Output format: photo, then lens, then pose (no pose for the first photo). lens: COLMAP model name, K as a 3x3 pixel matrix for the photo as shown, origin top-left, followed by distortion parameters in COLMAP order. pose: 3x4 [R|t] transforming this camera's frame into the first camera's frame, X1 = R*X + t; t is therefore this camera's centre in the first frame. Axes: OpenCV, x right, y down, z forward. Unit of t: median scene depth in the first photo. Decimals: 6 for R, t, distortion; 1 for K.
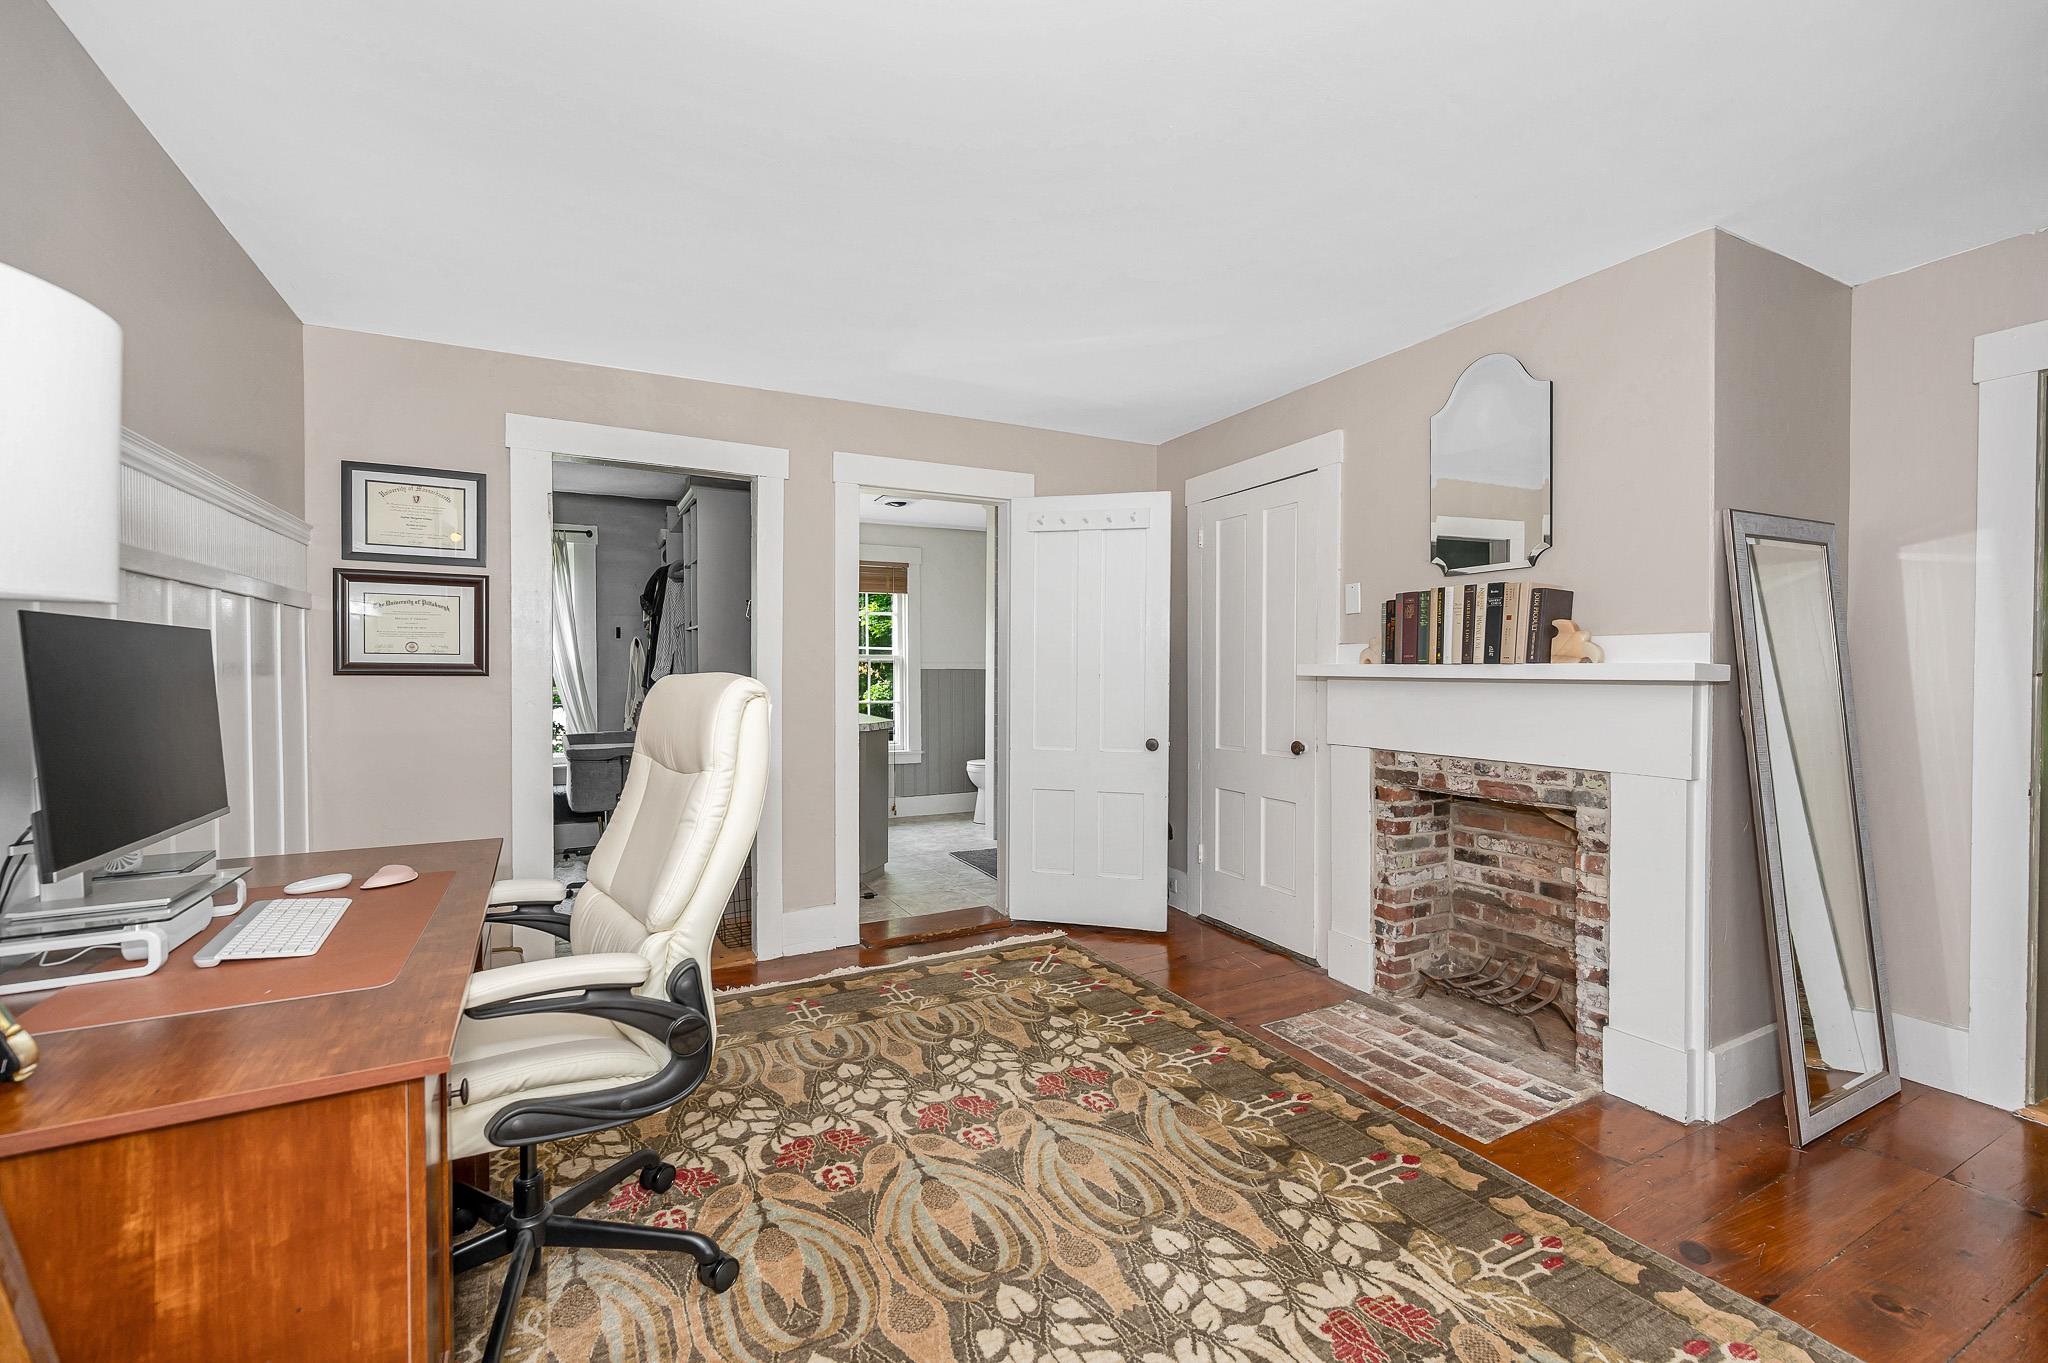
lens RADIAL K [[838.8, 0, 1027.5], [0, 838.8, 674.9], [0, 0, 1]] dist [-0.005595, 0.000033]
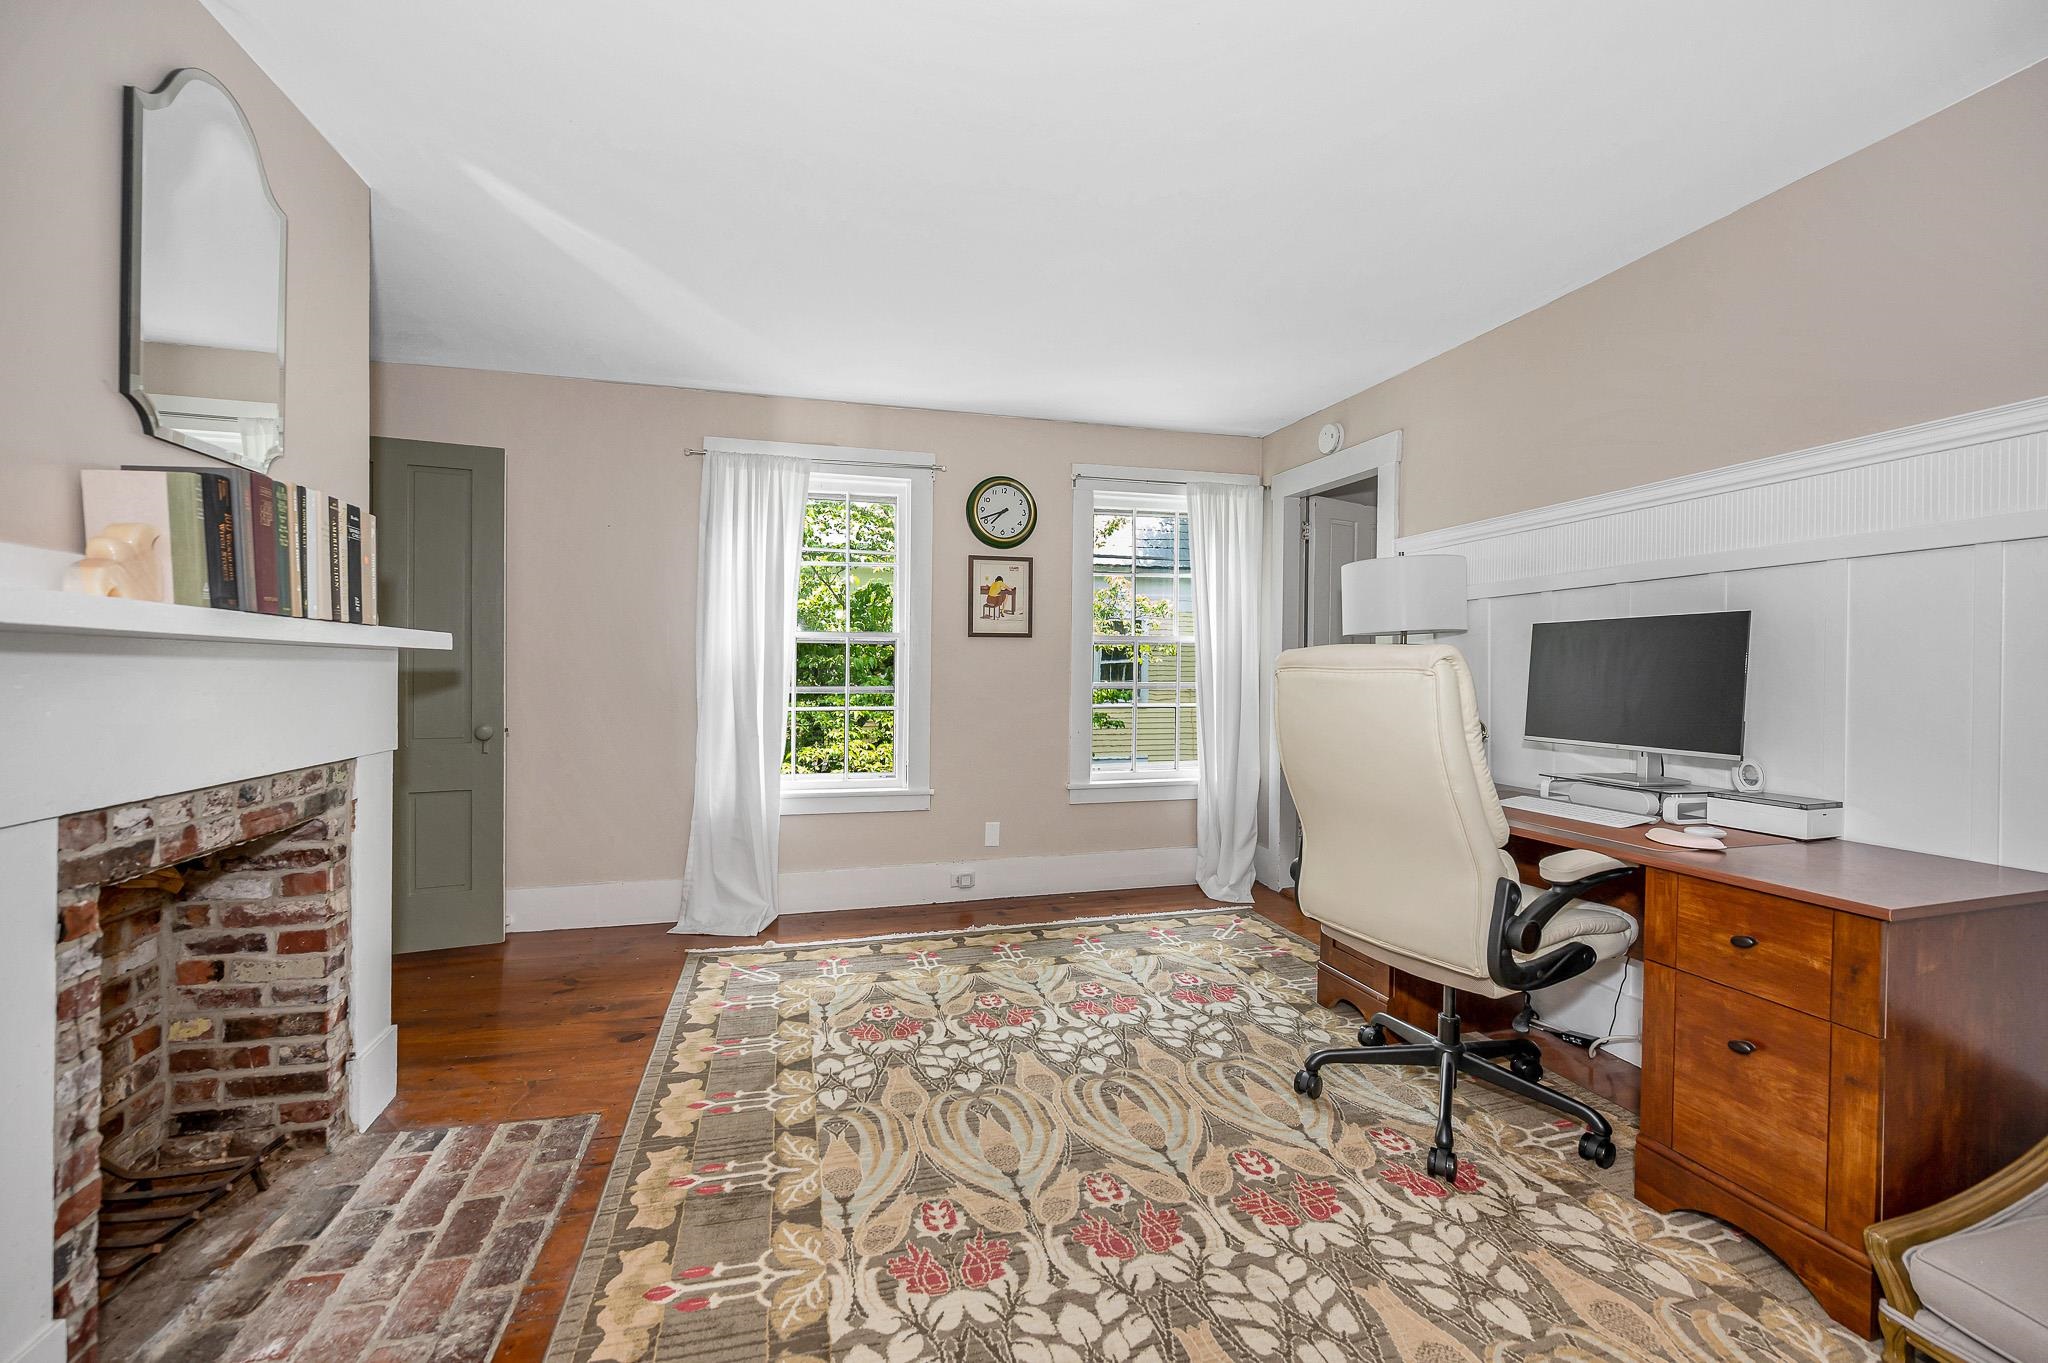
lens RADIAL K [[838.8, 0, 1033.1], [0, 838.8, 683.5], [0, 0, 1]] dist [-0.005595, 0.000033]
pose [[-0.977731, -0.008963, 0.209670, -0.149007], [-0.004030, 0.999705, 0.023946, 0.019340], [-0.209822, 0.022567, -0.977479, 1.699007]]
